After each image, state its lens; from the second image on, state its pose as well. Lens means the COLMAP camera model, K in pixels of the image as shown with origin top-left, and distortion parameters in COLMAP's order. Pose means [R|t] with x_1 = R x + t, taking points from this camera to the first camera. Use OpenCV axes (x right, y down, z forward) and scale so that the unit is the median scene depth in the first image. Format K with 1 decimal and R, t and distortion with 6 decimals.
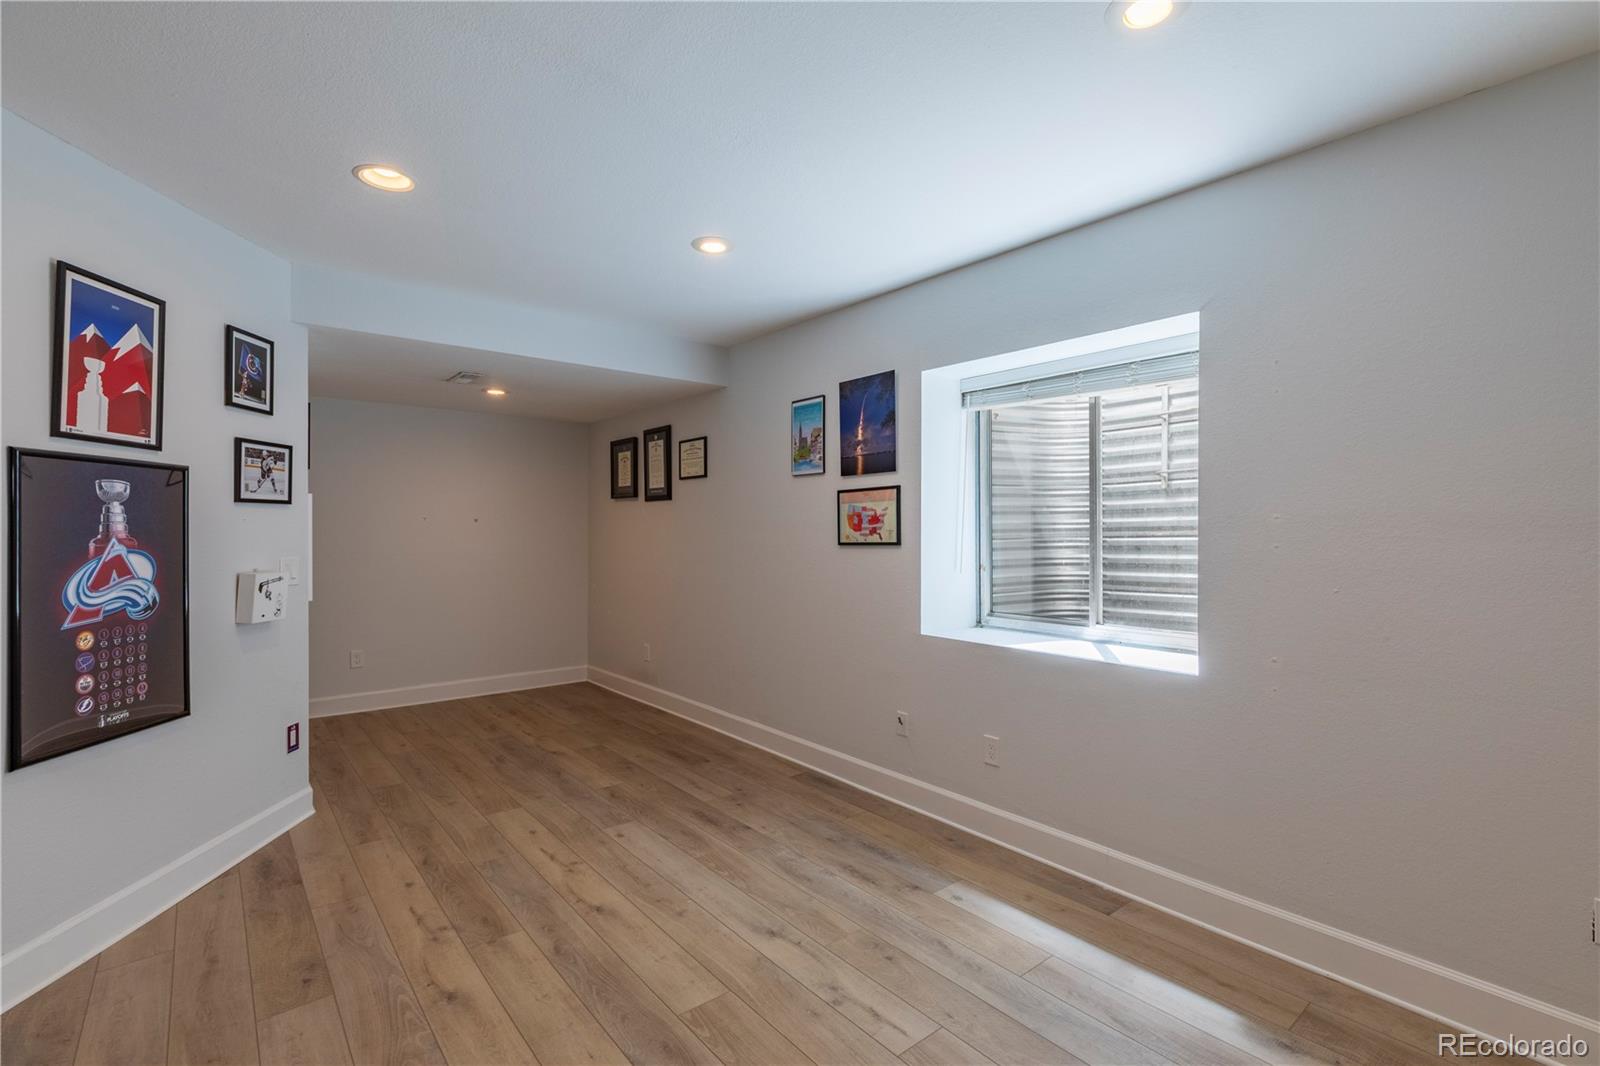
lens RADIAL K [[718.7, 0, 809.5], [0, 718.7, 531.8], [0, 0, 1]] dist [0.001632, -0.000379]
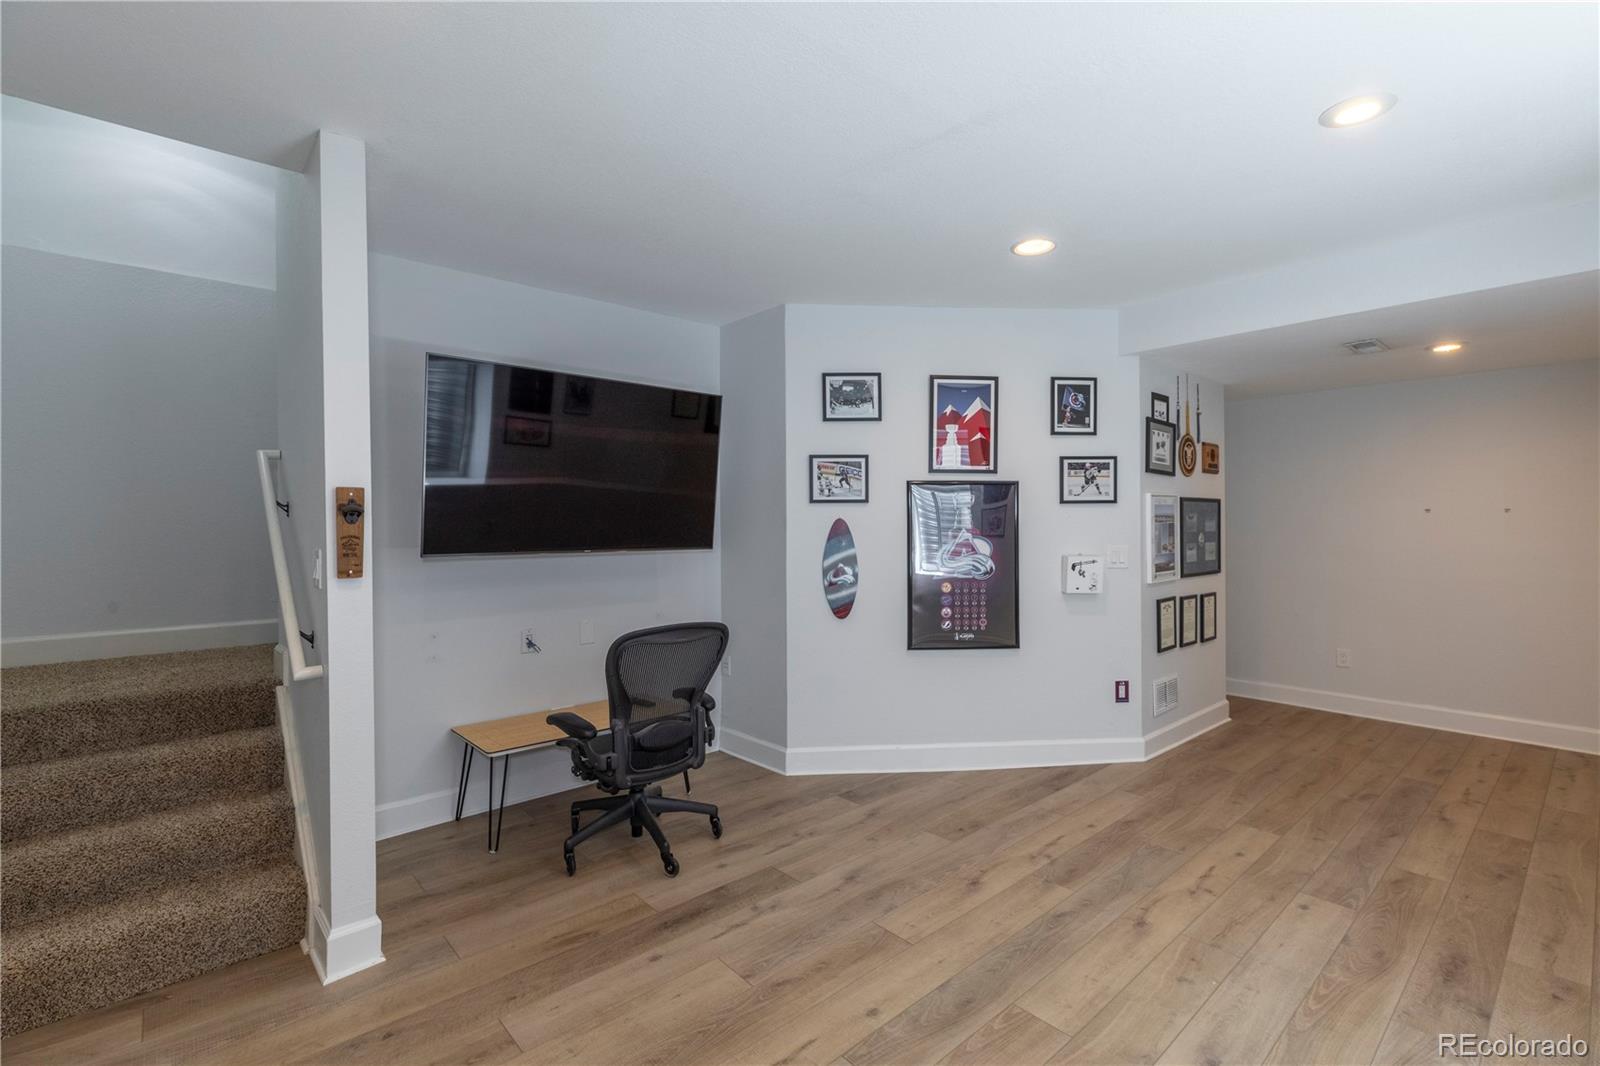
lens RADIAL K [[718.7, 0, 809.5], [0, 718.7, 531.8], [0, 0, 1]] dist [0.001632, -0.000379]
pose [[0.037688, 0.007686, -0.999260, 0.609673], [-0.000998, 0.999970, 0.007654, 0.002856], [0.999289, 0.000709, 0.037695, 0.510427]]
